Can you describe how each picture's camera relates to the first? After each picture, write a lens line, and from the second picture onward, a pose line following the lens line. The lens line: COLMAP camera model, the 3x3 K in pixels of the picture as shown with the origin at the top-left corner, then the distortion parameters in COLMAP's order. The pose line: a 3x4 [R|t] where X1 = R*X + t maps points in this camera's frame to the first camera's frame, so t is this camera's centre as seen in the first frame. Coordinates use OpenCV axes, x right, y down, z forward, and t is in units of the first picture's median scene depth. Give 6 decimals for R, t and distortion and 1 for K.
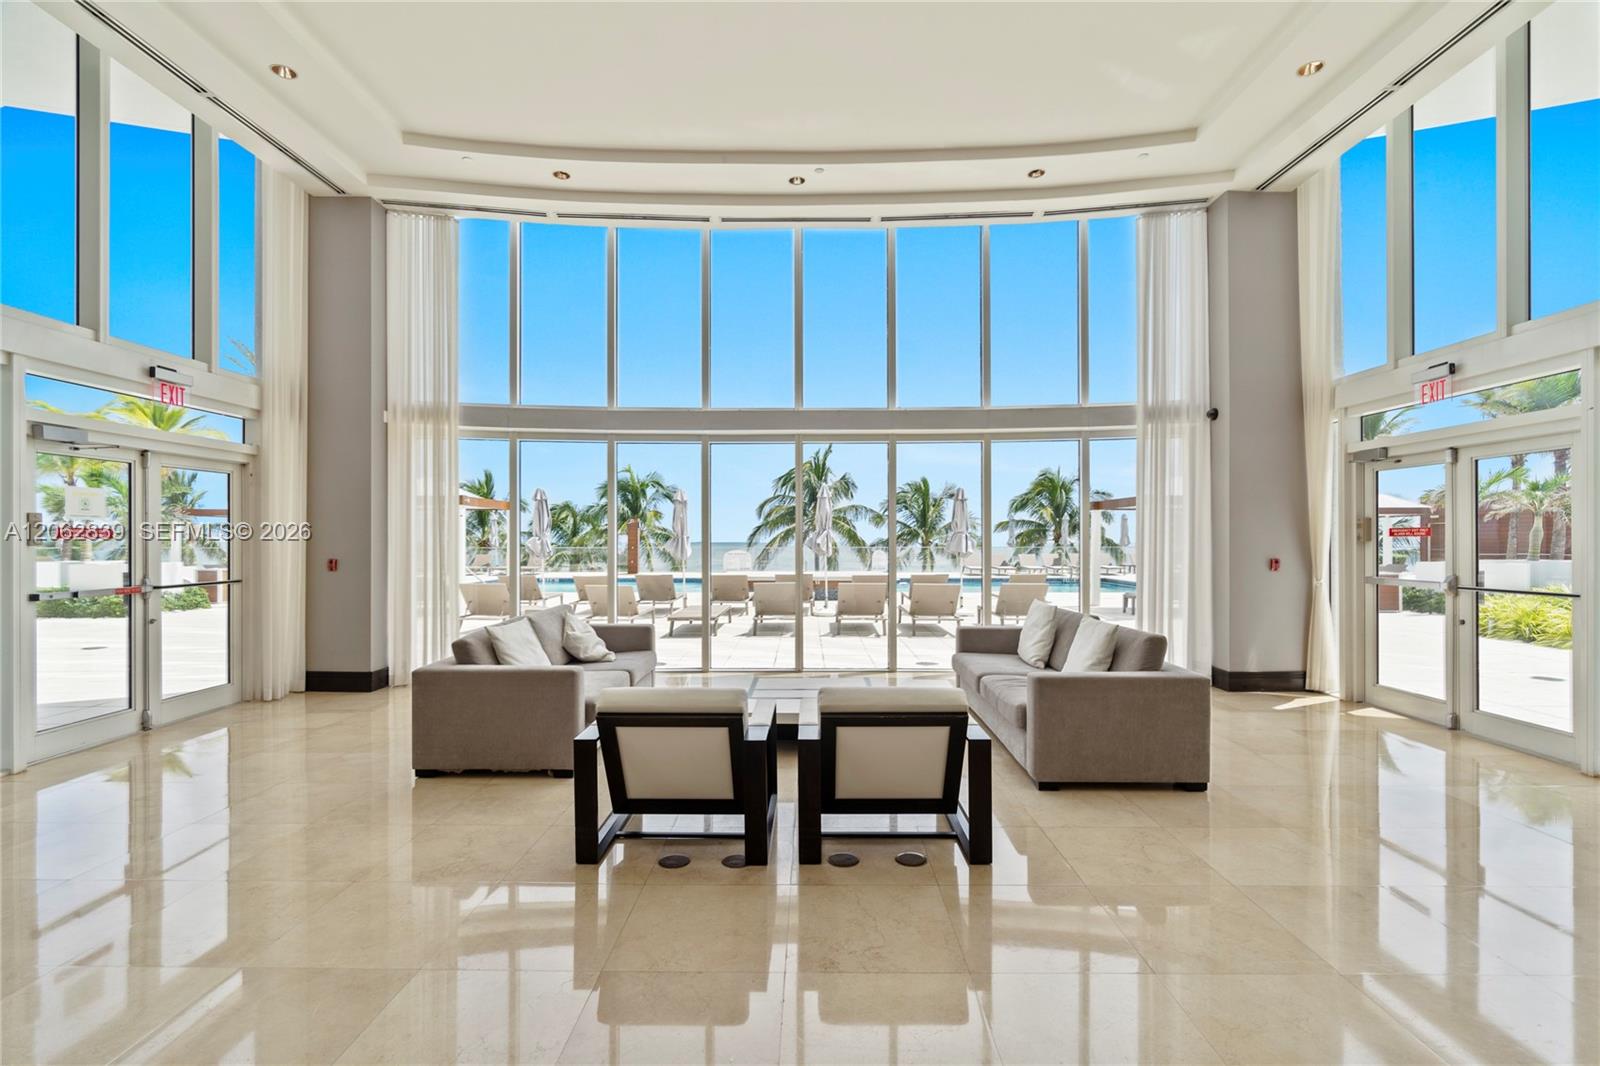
lens RADIAL K [[724.1, 0, 803.8], [0, 724.1, 537.8], [0, 0, 1]] dist [-0.008120, 0.000276]
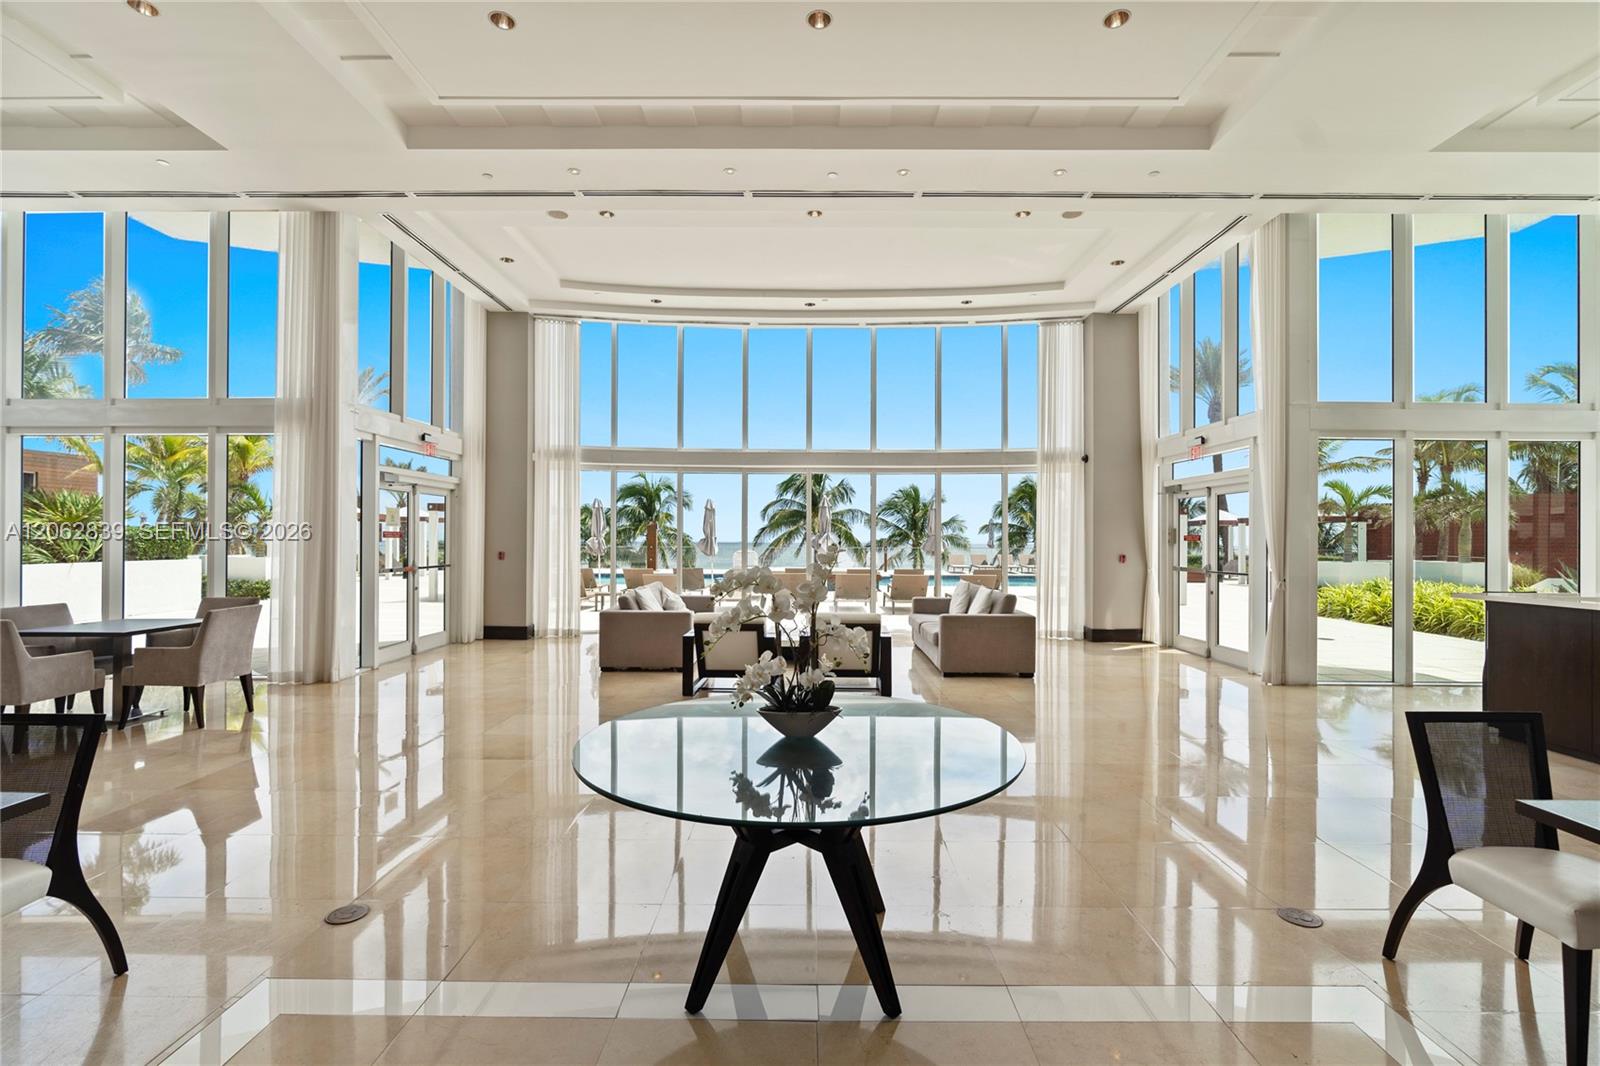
lens RADIAL K [[724.1, 0, 797.4], [0, 724.1, 534.5], [0, 0, 1]] dist [-0.008120, 0.000276]
pose [[0.999969, 0.005402, -0.005785, -0.024014], [-0.005434, 0.999971, -0.005366, -0.001861], [0.005756, 0.005397, 0.999969, -0.511662]]
